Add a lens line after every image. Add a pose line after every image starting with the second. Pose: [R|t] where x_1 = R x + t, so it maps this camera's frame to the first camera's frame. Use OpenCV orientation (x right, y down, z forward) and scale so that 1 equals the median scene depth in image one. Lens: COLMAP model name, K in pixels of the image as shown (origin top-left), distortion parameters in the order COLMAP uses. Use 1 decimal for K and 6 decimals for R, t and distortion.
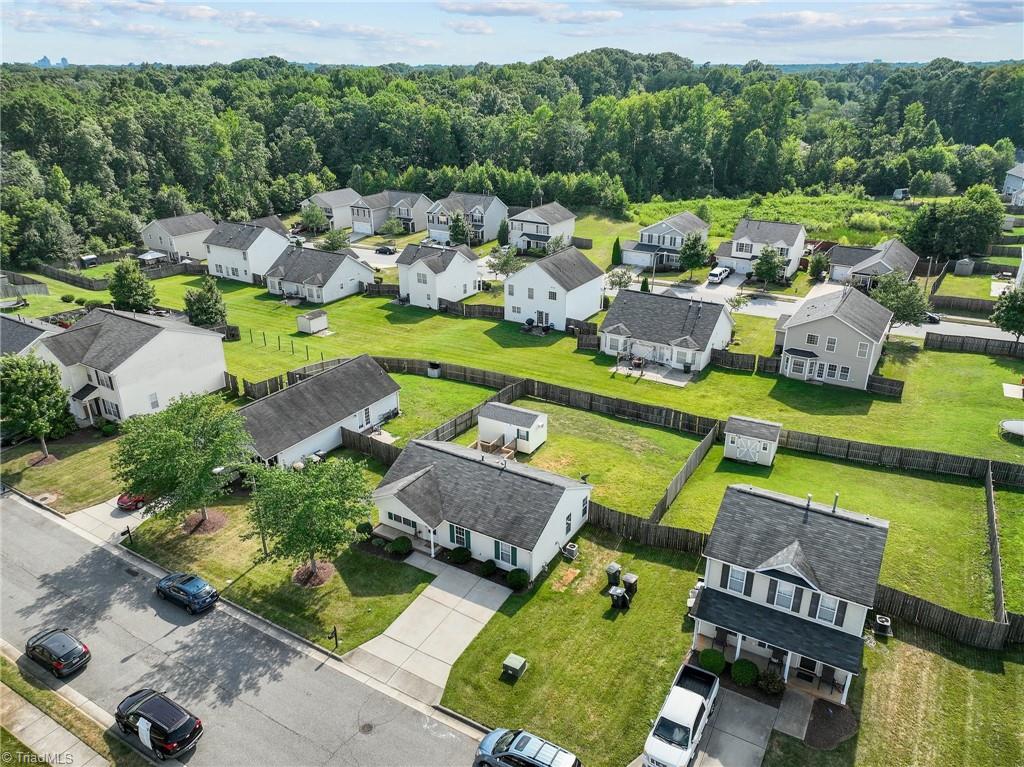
lens RADIAL K [[719.9, 0, 512.0], [0, 719.9, 383.5], [0, 0, 1]] dist [0.001308, 0.007864]
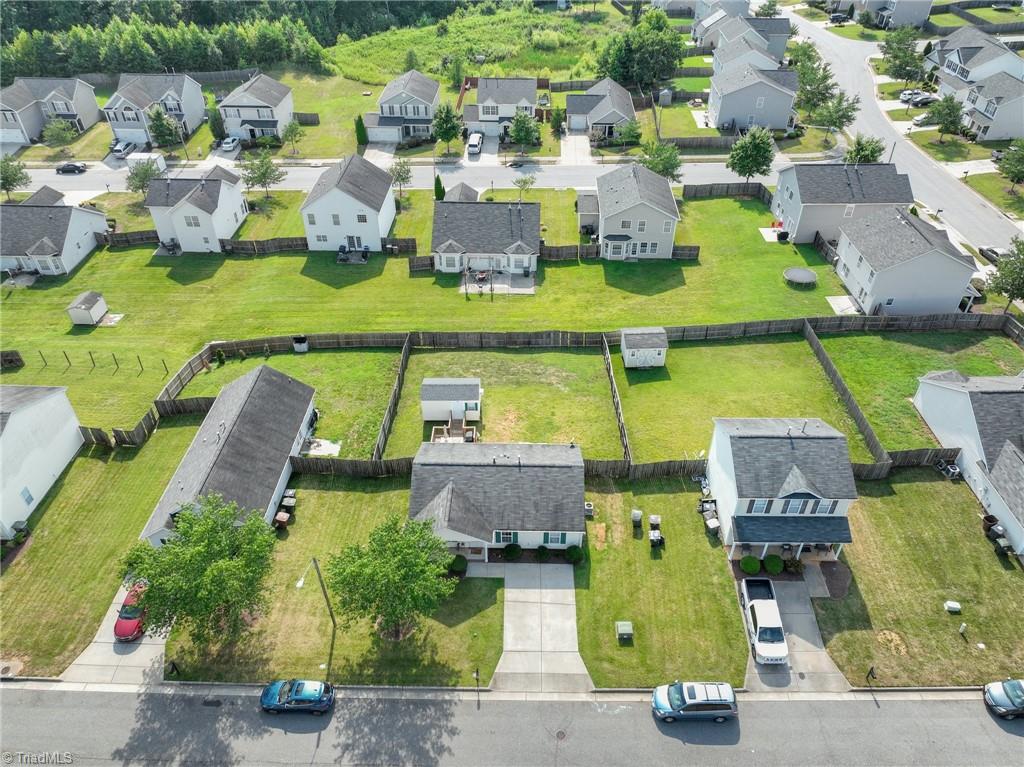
lens RADIAL K [[719.9, 0, 512.0], [0, 719.9, 383.5], [0, 0, 1]] dist [0.001308, 0.007864]
pose [[0.870841, -0.309774, 0.381674, -0.235774], [0.199087, 0.932180, 0.302332, -0.193977], [-0.449444, -0.187297, 0.873453, 0.039094]]
